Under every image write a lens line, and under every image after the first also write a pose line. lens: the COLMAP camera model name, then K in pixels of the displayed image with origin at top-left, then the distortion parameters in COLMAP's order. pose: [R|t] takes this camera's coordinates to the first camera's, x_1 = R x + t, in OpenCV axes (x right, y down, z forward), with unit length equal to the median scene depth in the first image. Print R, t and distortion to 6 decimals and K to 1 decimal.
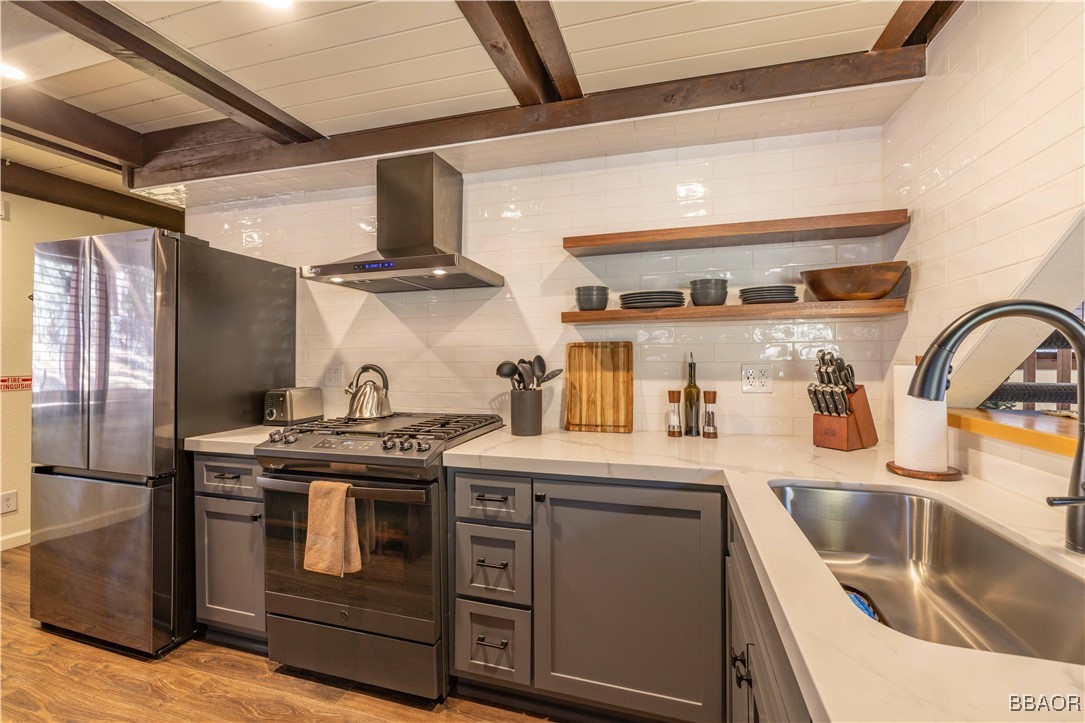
lens RADIAL K [[453.6, 0, 537.4], [0, 453.6, 354.7], [0, 0, 1]] dist [-0.000739, -0.000101]
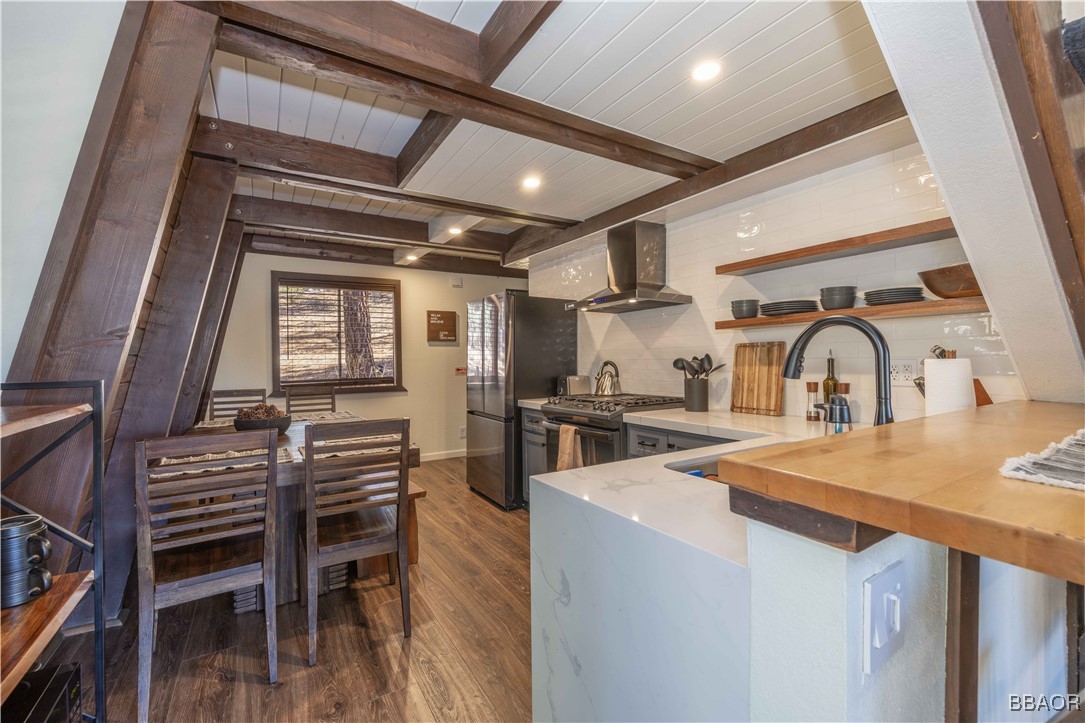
lens RADIAL K [[453.6, 0, 537.4], [0, 453.6, 354.7], [0, 0, 1]] dist [-0.000739, -0.000101]
pose [[0.745462, -0.010004, -0.666473, 0.524588], [0.007878, 0.999950, -0.006198, 0.008760], [0.666501, -0.000630, 0.745504, -0.341053]]
